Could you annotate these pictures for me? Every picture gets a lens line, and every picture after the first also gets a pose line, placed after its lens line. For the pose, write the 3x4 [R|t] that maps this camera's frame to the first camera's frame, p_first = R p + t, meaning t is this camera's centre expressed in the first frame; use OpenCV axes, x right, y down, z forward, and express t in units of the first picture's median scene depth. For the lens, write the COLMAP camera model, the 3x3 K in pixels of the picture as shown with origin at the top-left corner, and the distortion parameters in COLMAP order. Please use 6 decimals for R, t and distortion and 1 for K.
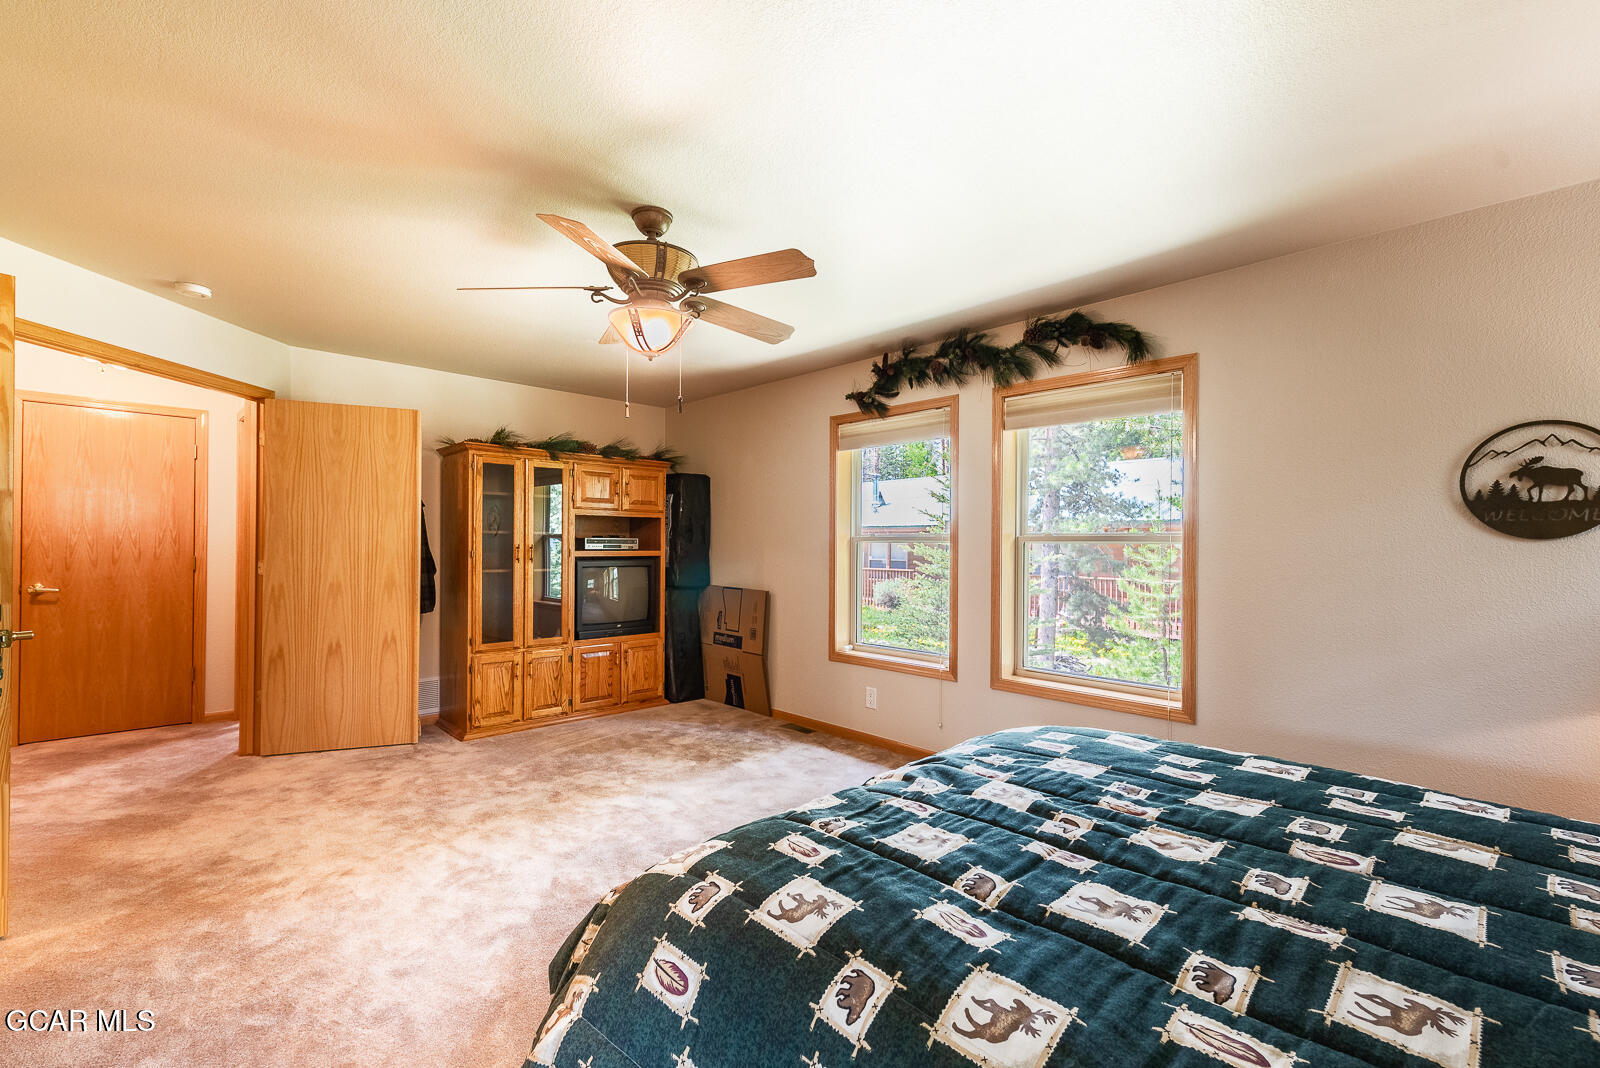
lens RADIAL K [[675.1, 0, 841.7], [0, 675.1, 547.8], [0, 0, 1]] dist [0.009220, -0.000042]
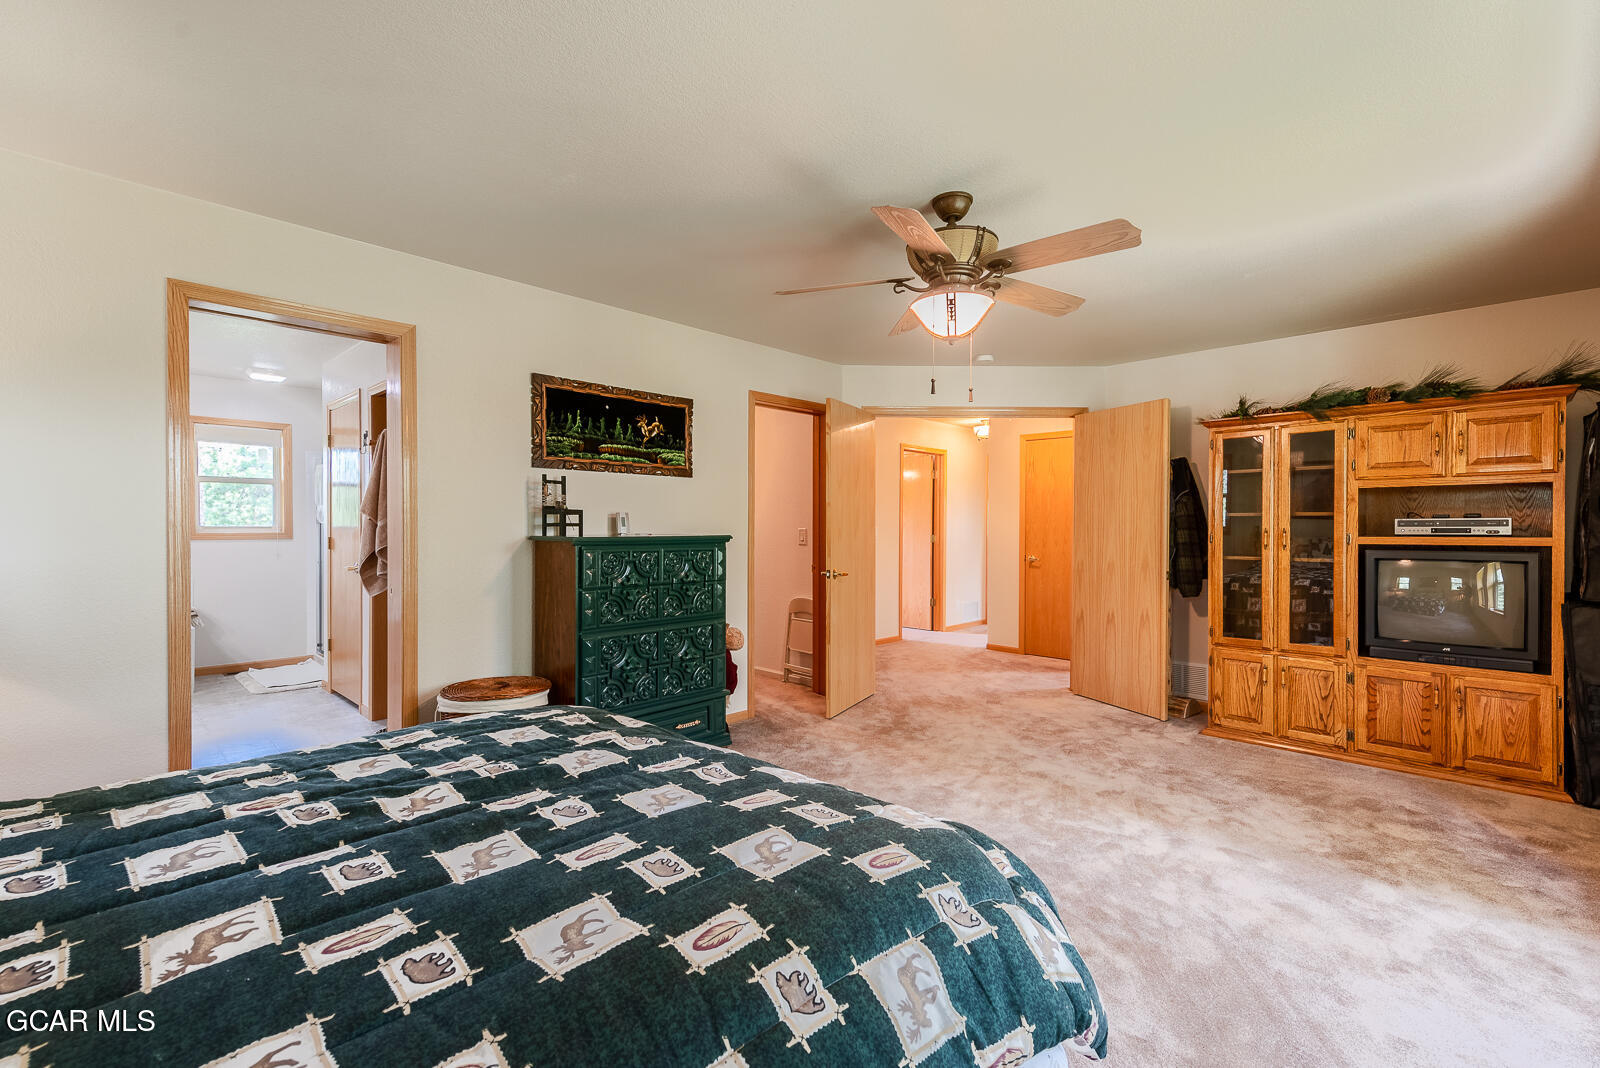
lens RADIAL K [[705.7, 0, 800.0], [0, 705.7, 534.0], [0, 0, 1]] dist [-0.014603, -0.000297]
pose [[-0.005182, 0.002222, -0.999984, 0.421720], [-0.003647, 0.999991, 0.002241, 0.002700], [0.999980, 0.003659, -0.005173, 0.423637]]
